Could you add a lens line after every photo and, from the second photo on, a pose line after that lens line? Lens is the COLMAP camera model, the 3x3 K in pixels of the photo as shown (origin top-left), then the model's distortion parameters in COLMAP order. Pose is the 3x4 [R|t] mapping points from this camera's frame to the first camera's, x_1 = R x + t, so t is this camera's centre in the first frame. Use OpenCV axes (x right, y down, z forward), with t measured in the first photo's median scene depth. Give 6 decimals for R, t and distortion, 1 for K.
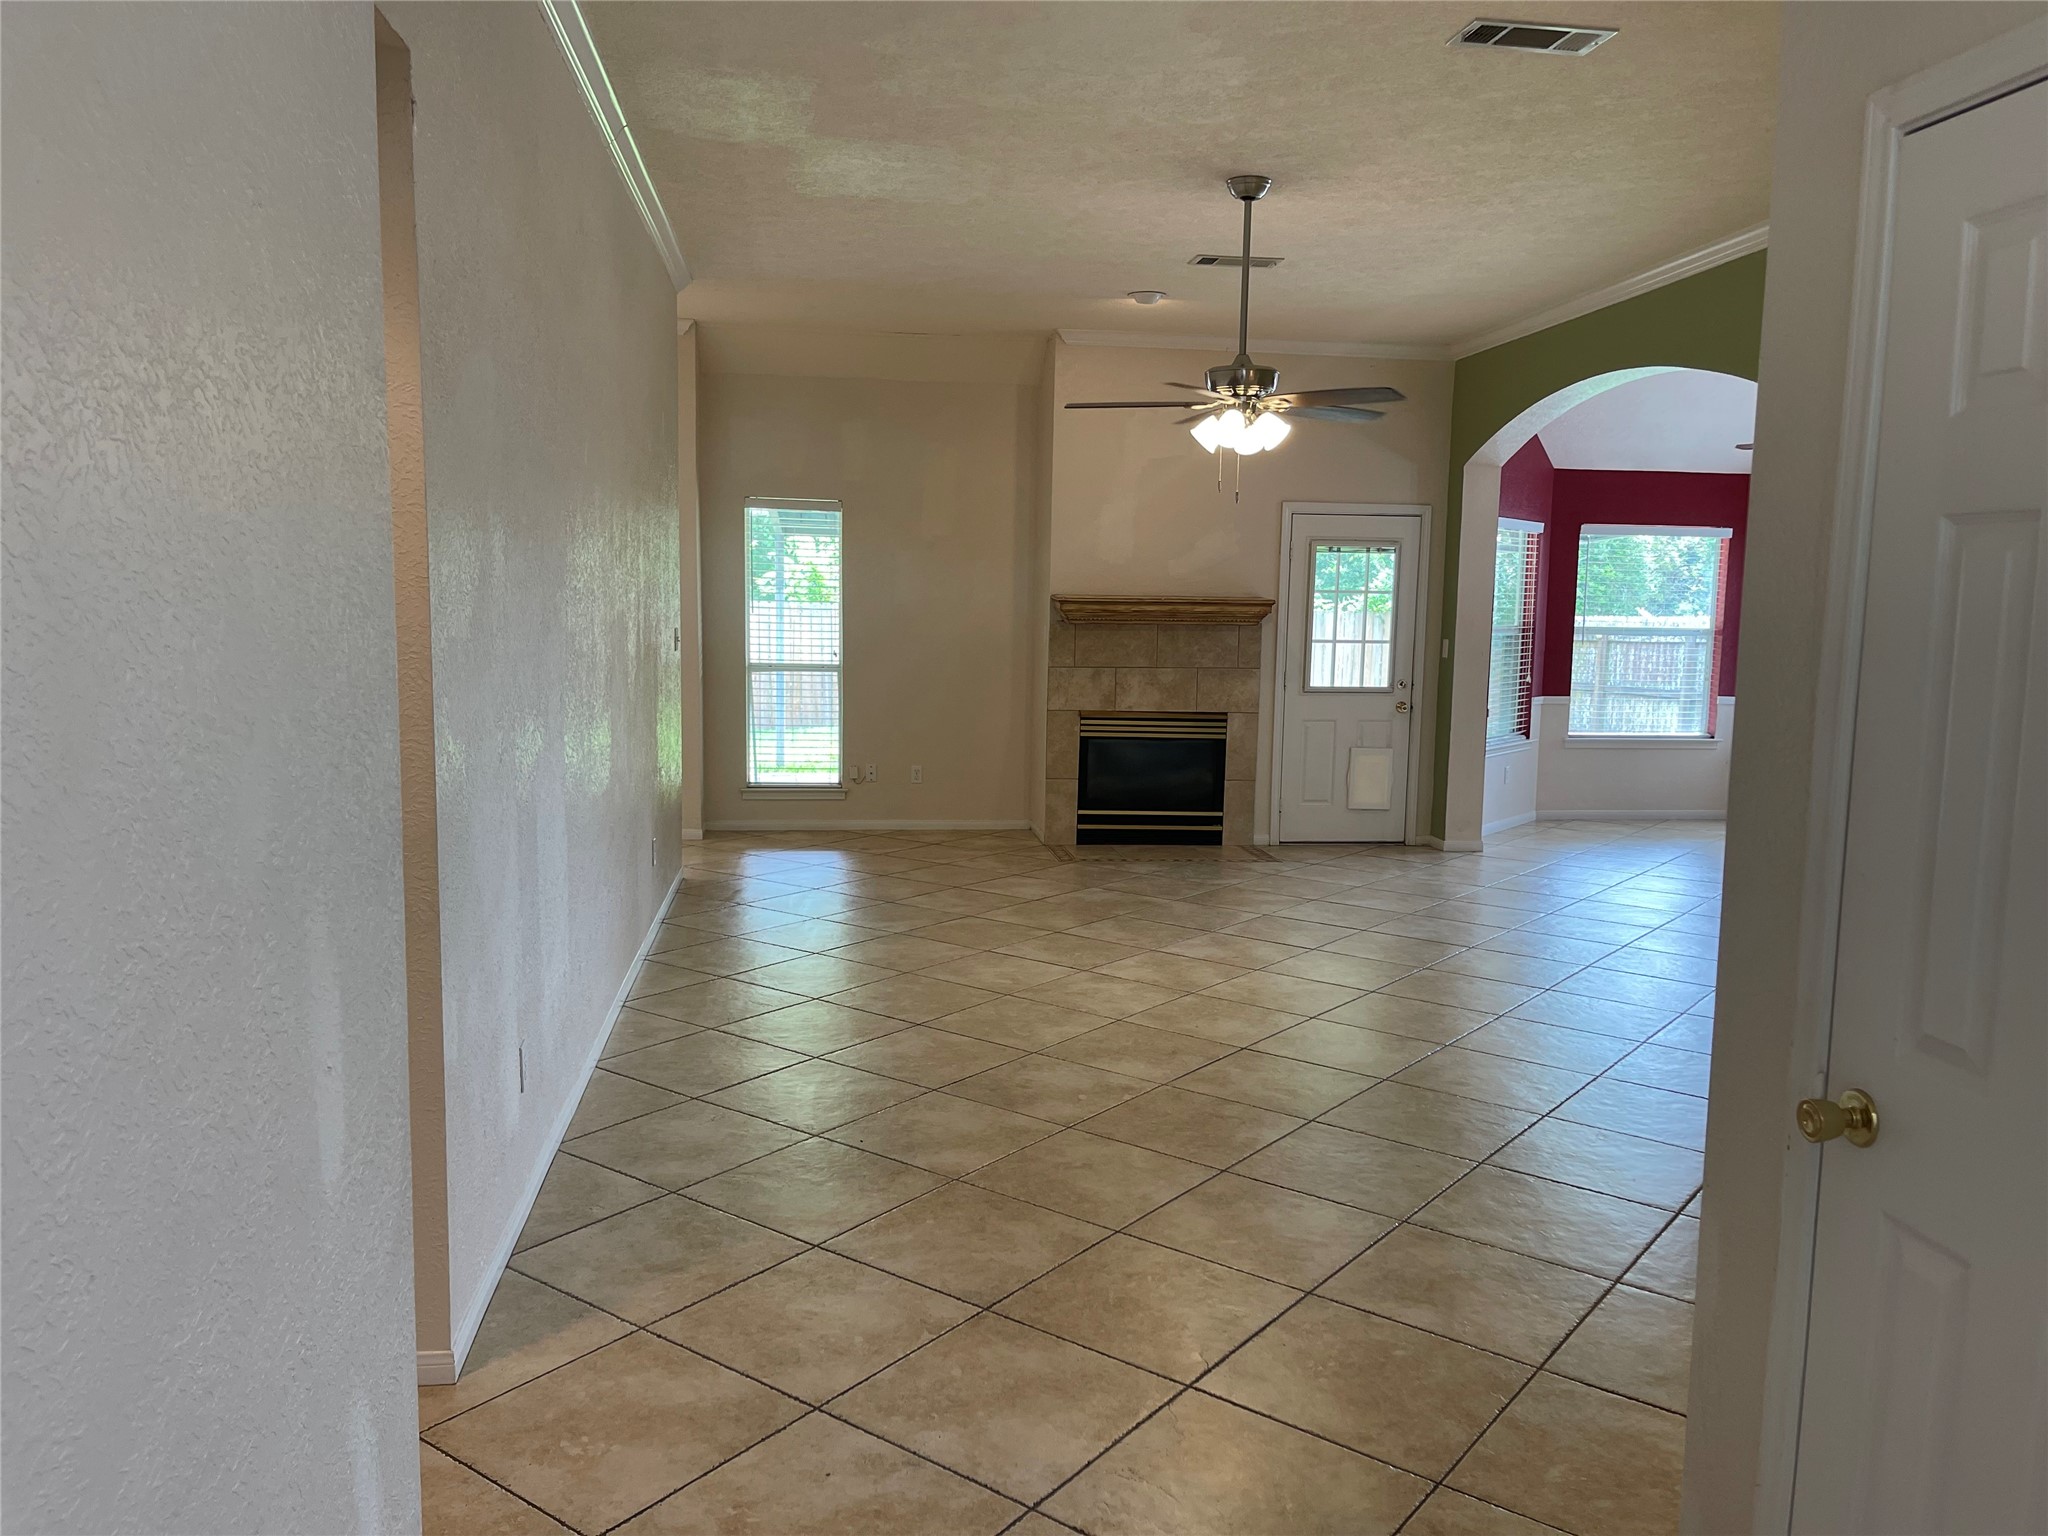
lens RADIAL K [[1511.5, 0, 1028.9], [0, 1511.5, 773.8], [0, 0, 1]] dist [0.072307, -0.000412]
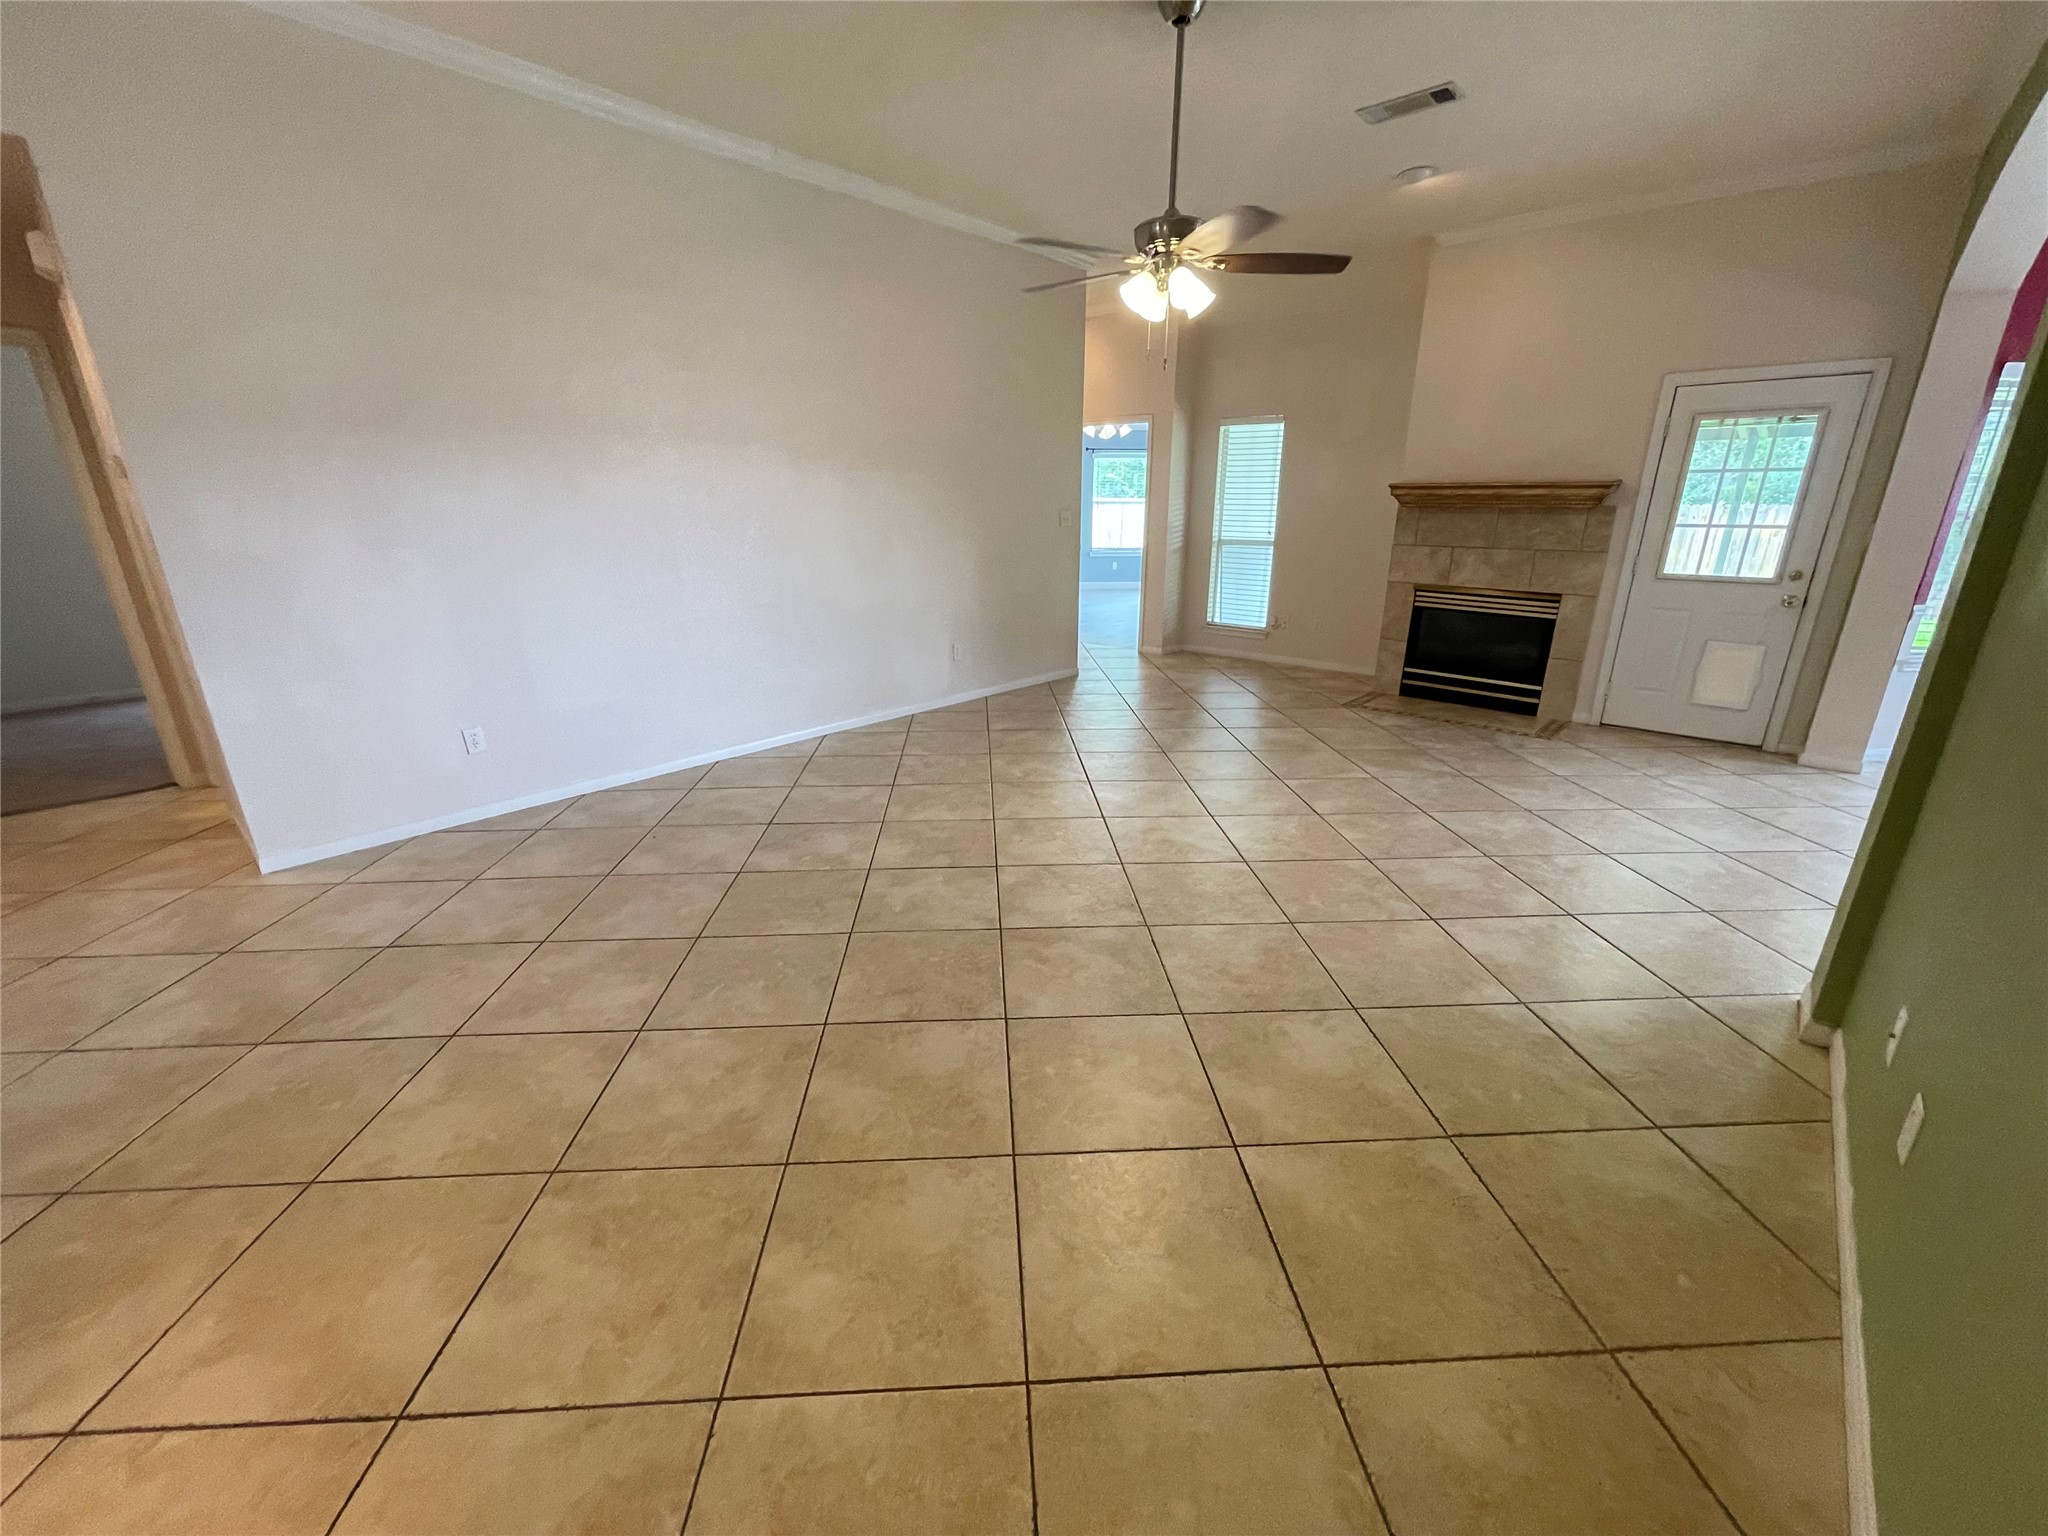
lens RADIAL K [[824.0, 0, 1032.7], [0, 824.0, 767.3], [0, 0, 1]] dist [-0.001272, 0.000973]
pose [[0.658808, 0.218620, -0.719845, 0.329680], [-0.080856, 0.971879, 0.221164, -0.020177], [0.747953, -0.087501, 0.657959, 0.331909]]
